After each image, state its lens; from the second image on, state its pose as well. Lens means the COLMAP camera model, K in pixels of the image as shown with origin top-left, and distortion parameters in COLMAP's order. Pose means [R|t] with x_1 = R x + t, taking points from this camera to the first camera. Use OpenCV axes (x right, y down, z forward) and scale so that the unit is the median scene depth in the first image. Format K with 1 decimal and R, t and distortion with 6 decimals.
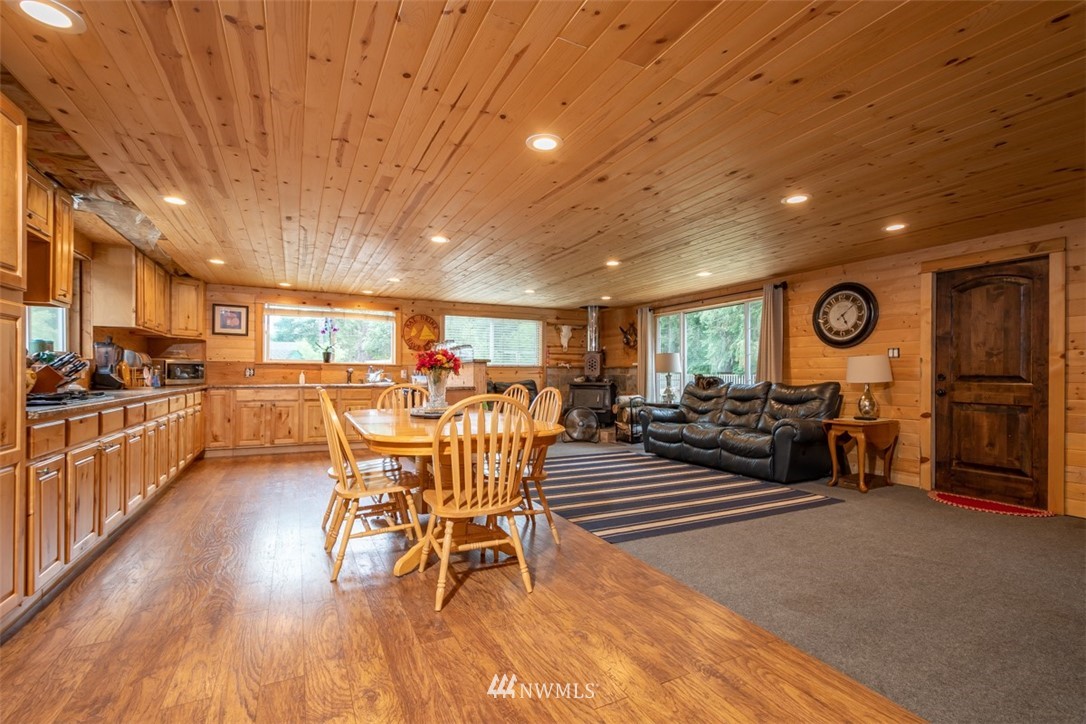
lens RADIAL K [[485.1, 0, 582.8], [0, 485.1, 377.0], [0, 0, 1]] dist [0.004624, -0.000021]
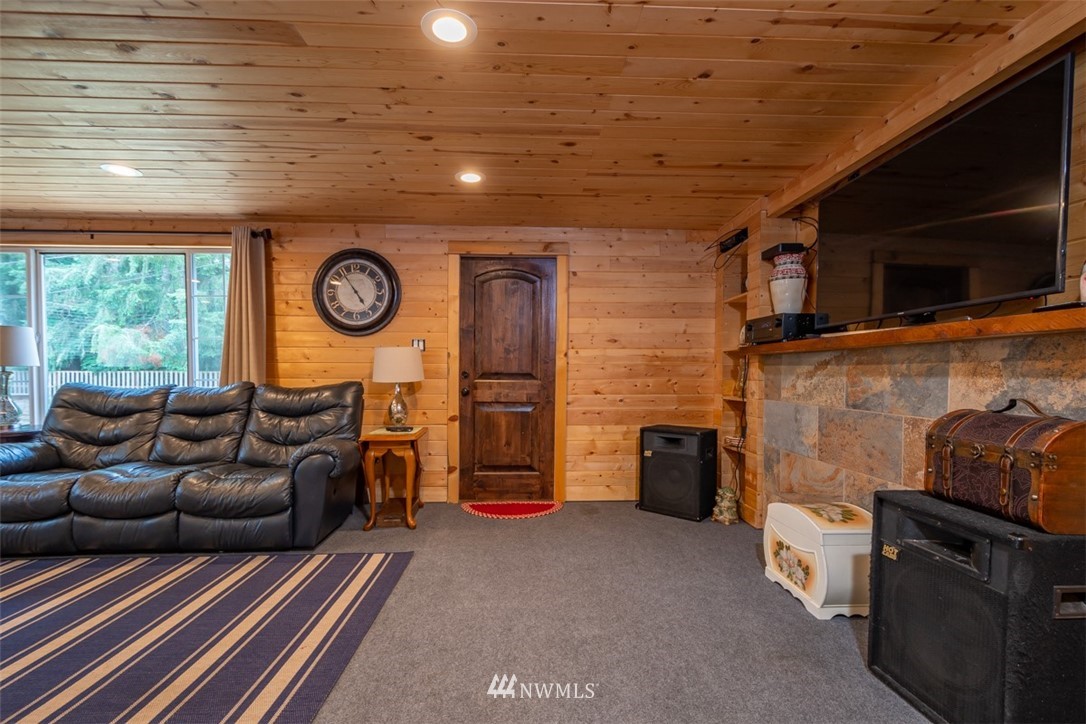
lens RADIAL K [[485.1, 0, 533.0], [0, 485.1, 383.5], [0, 0, 1]] dist [0.004624, -0.000021]
pose [[0.491069, -0.019665, 0.870899, 0.017116], [0.002521, 0.999773, 0.021154, -0.001597], [-0.871117, -0.008192, 0.491007, 0.402235]]
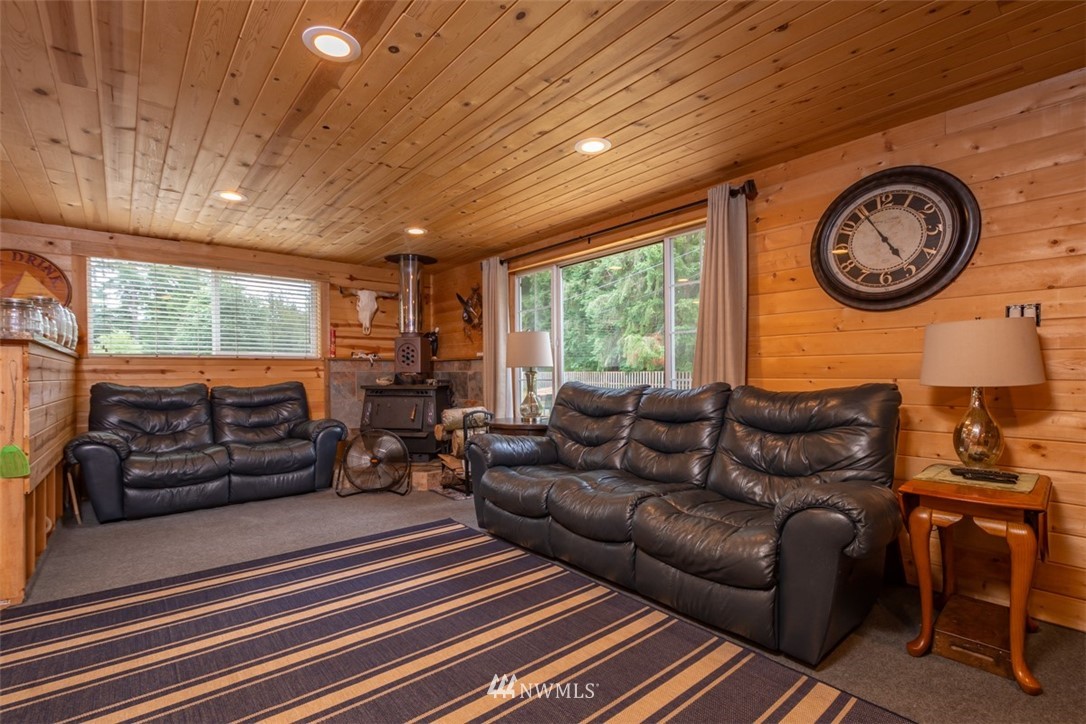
lens RADIAL K [[485.1, 0, 533.9], [0, 485.1, 380.9], [0, 0, 1]] dist [0.004624, -0.000021]
pose [[0.991625, -0.008955, 0.128837, 0.143846], [0.007333, 0.999888, 0.013061, -0.000872], [-0.128940, -0.012007, 0.991580, 0.589368]]
